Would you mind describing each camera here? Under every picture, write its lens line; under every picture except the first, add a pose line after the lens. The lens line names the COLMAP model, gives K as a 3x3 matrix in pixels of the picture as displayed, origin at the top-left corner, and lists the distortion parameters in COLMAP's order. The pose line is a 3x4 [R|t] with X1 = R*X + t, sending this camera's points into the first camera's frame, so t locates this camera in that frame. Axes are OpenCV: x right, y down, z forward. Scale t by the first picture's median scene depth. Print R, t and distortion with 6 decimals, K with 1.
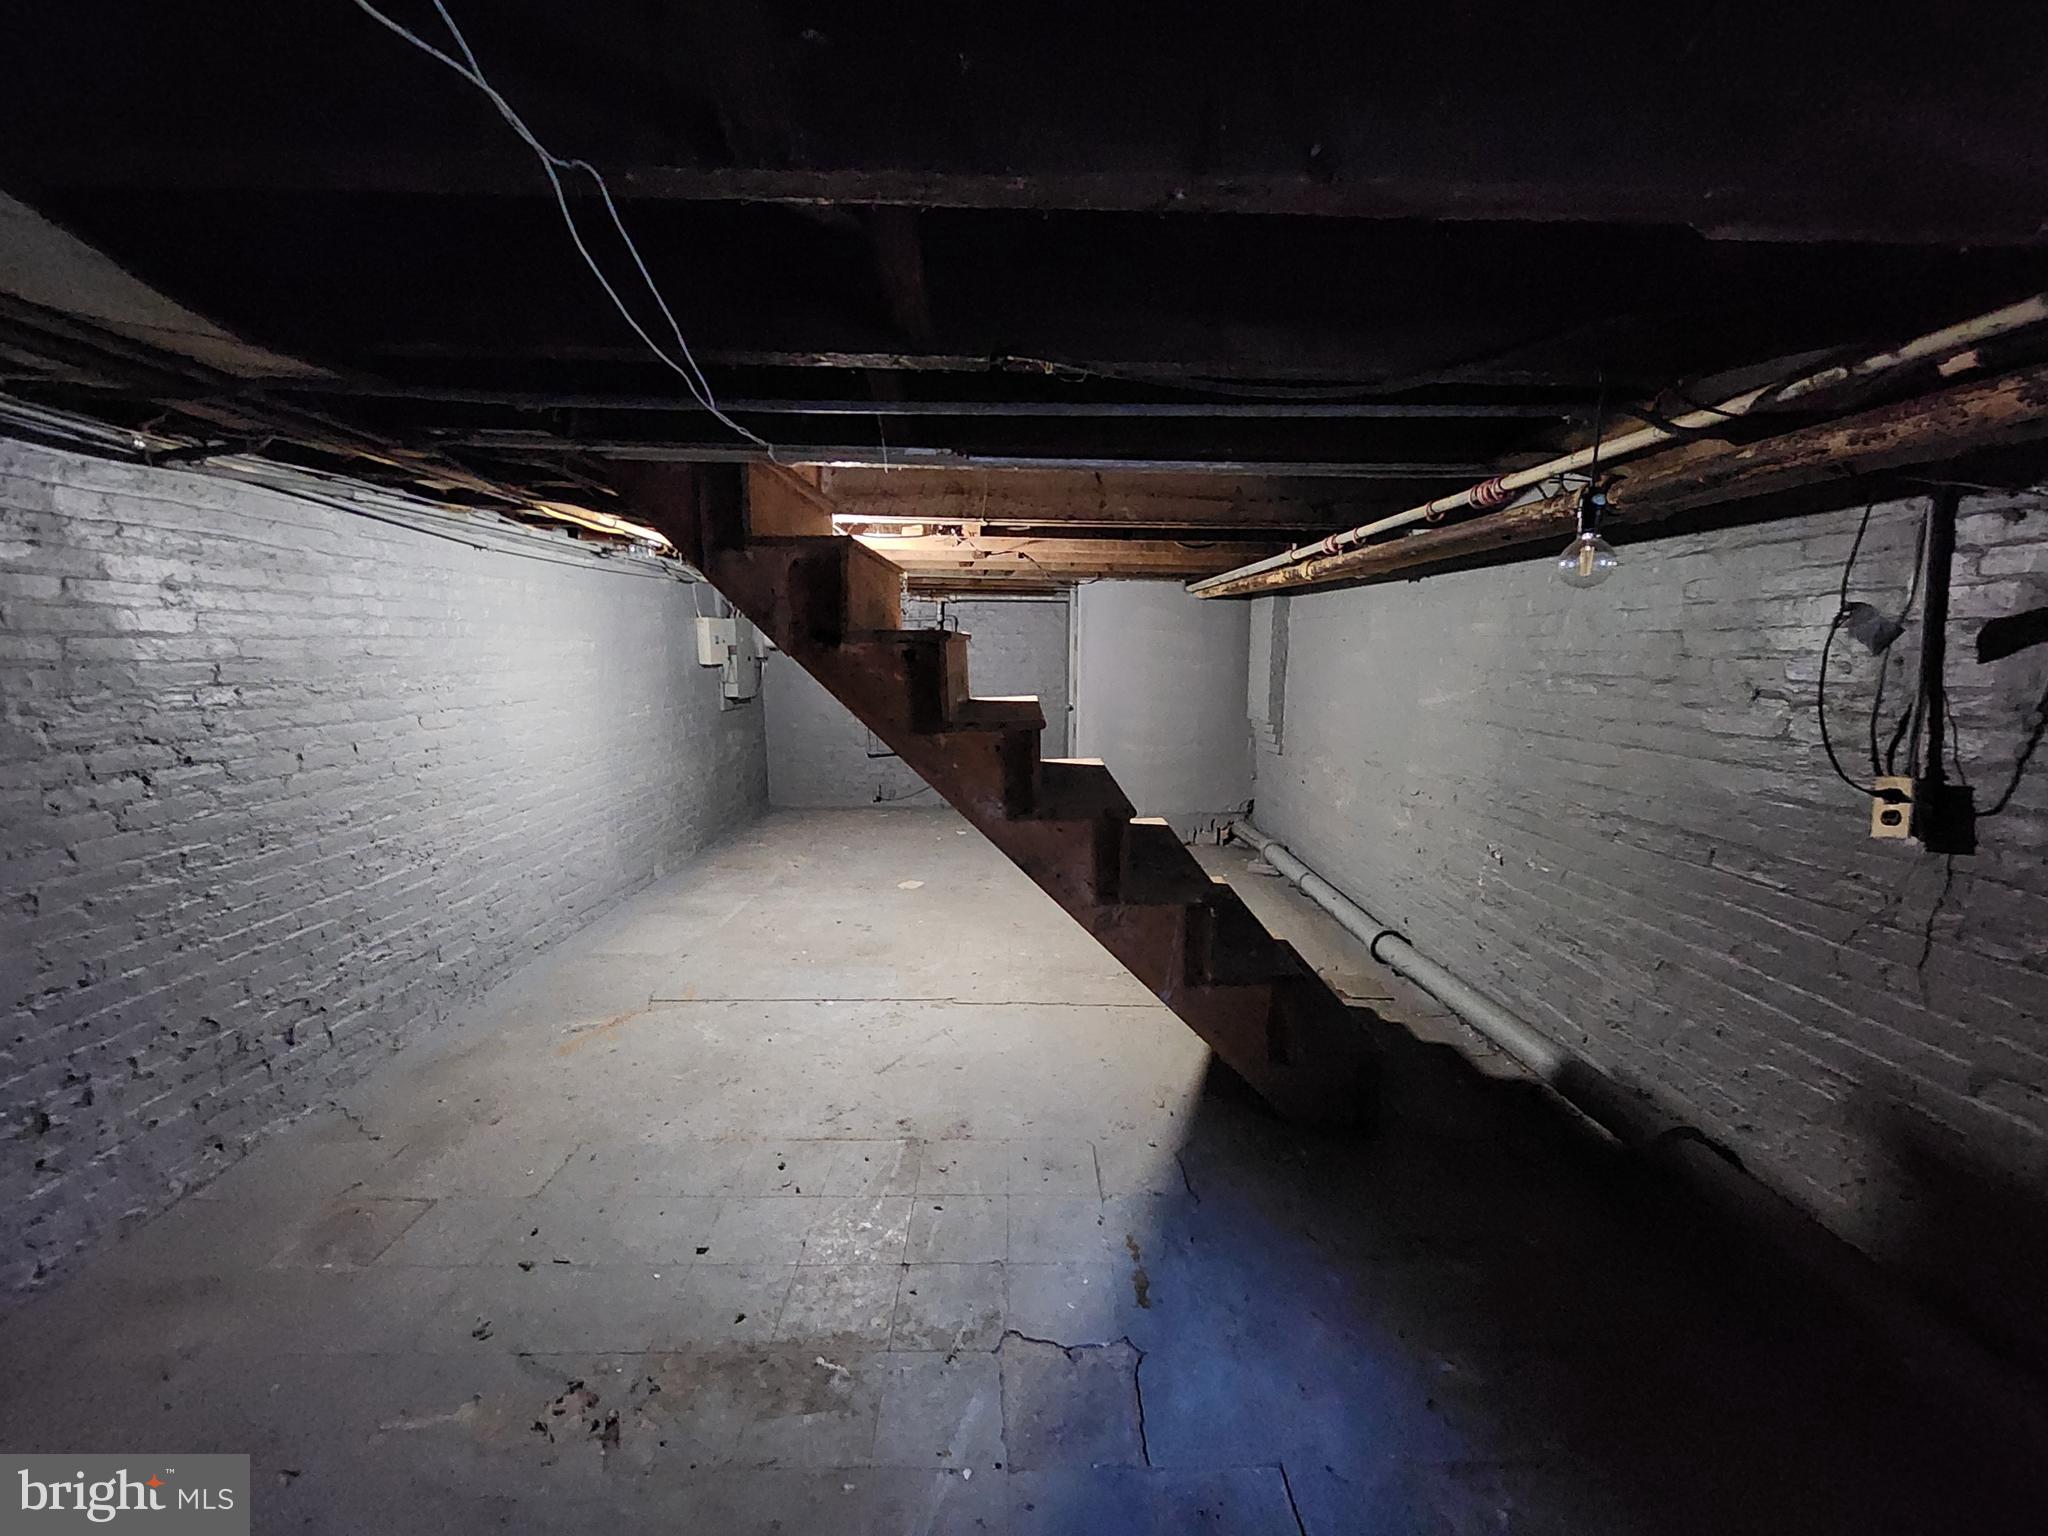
lens RADIAL K [[843.5, 0, 1025.2], [0, 843.5, 772.1], [0, 0, 1]] dist [-0.002097, -0.000275]
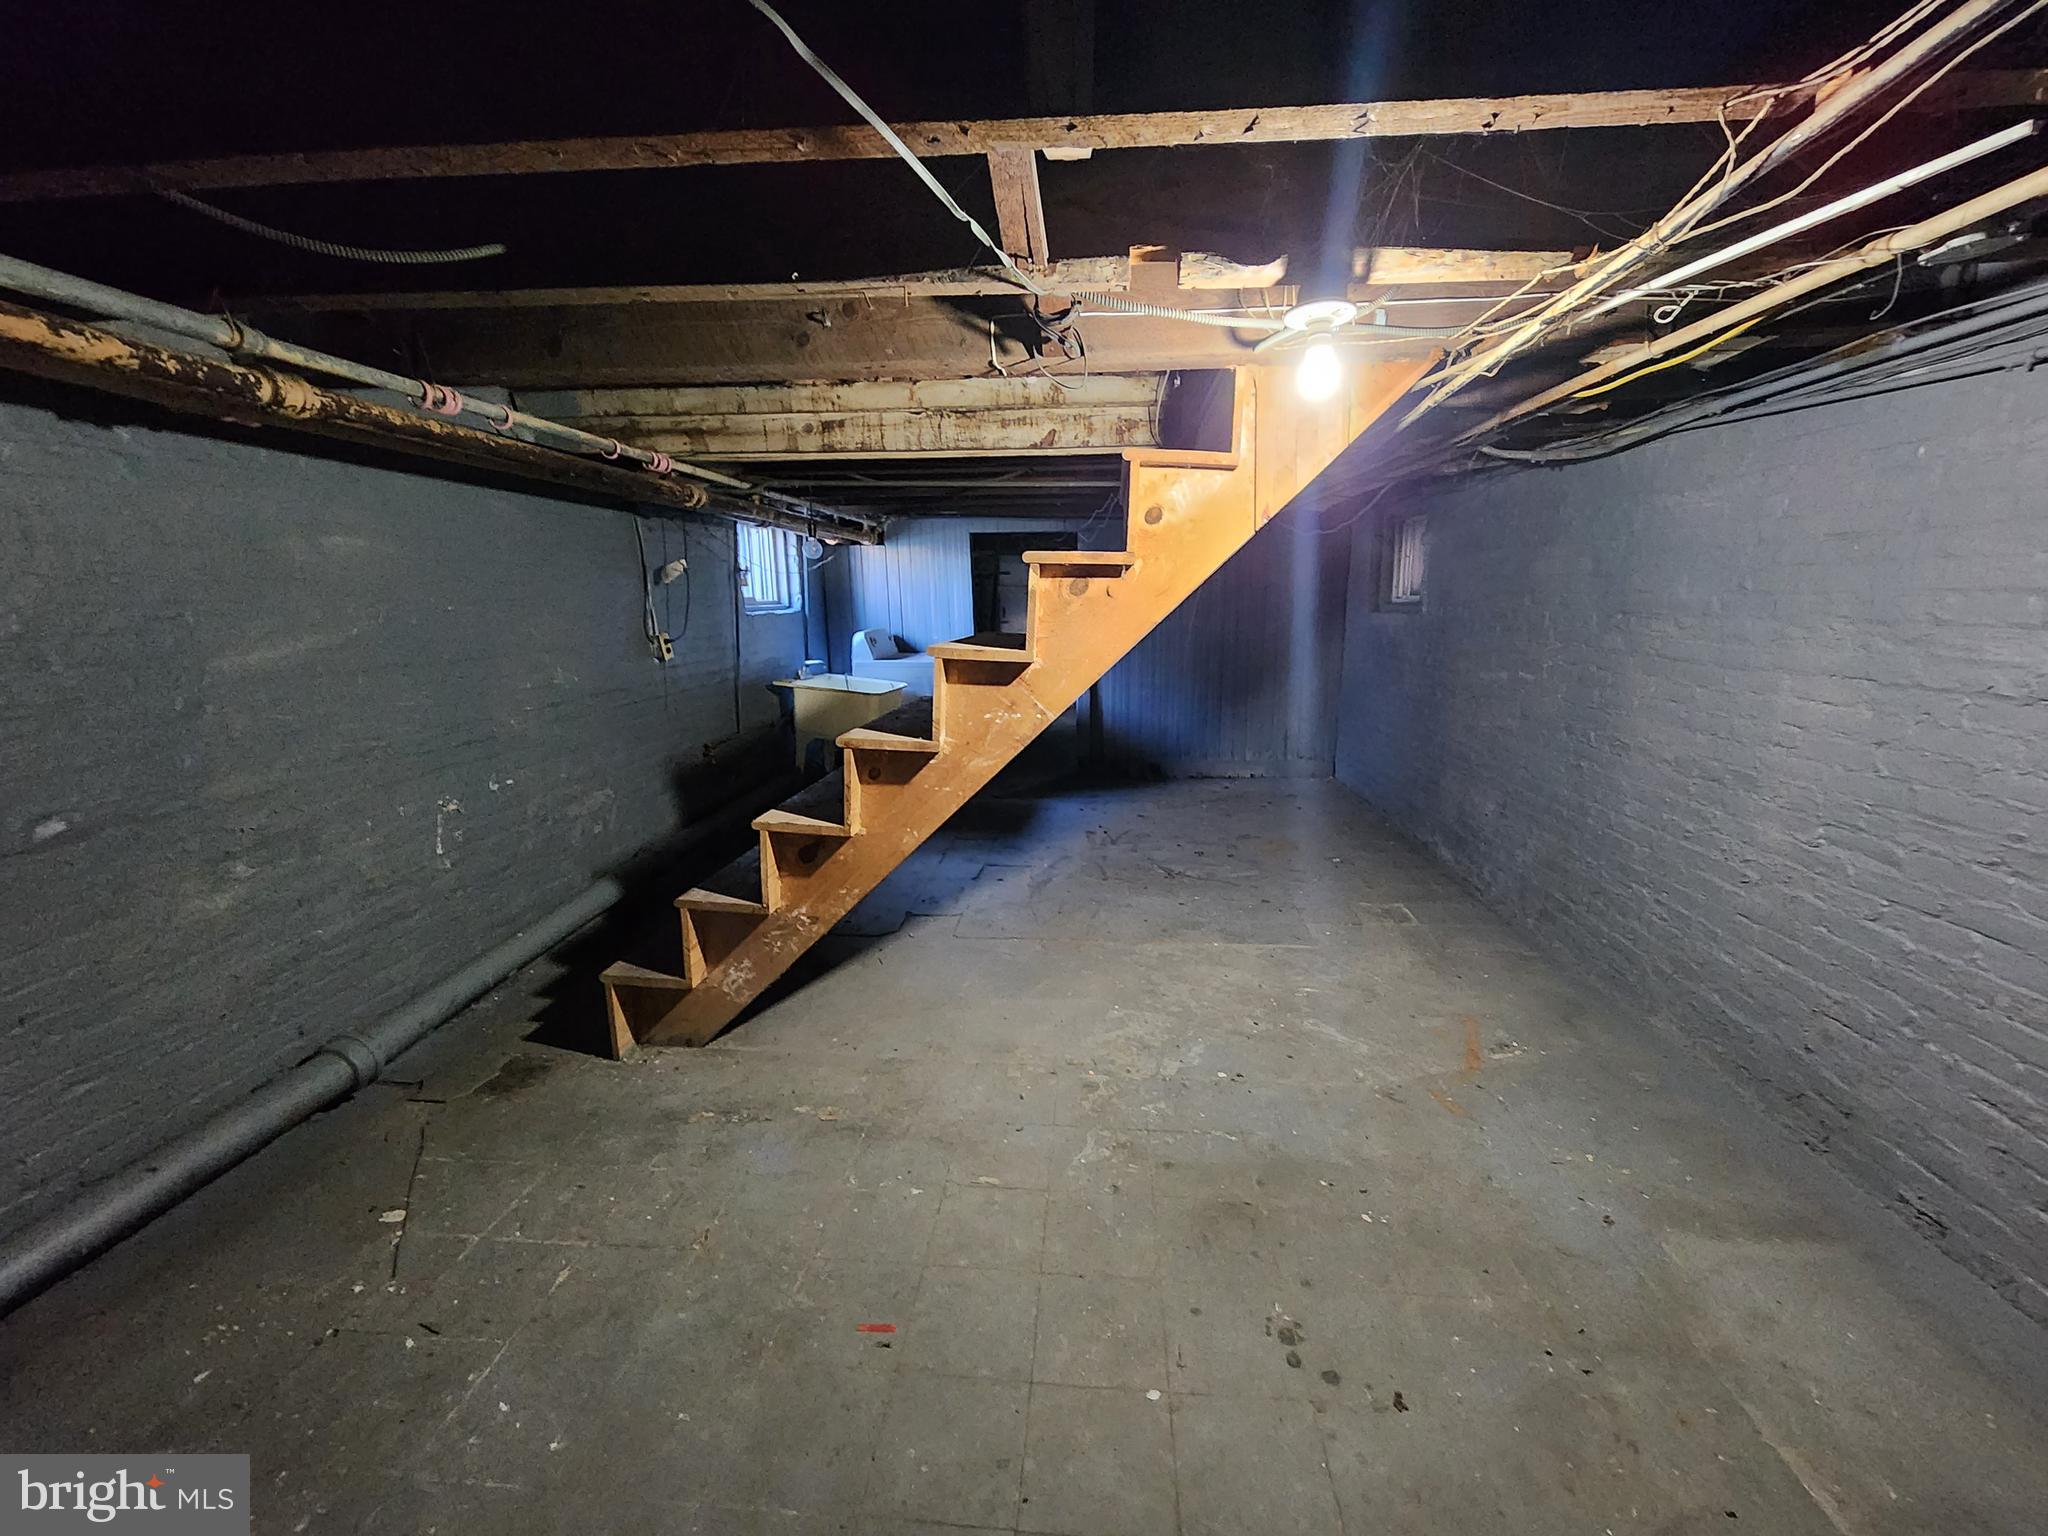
lens RADIAL K [[843.5, 0, 1025.2], [0, 843.5, 772.1], [0, 0, 1]] dist [-0.002097, -0.000275]
pose [[-0.993982, -0.032266, 0.104680, -0.137935], [0.005781, 0.938850, 0.344277, -0.234609], [-0.109388, 0.342811, -0.933014, 1.714609]]
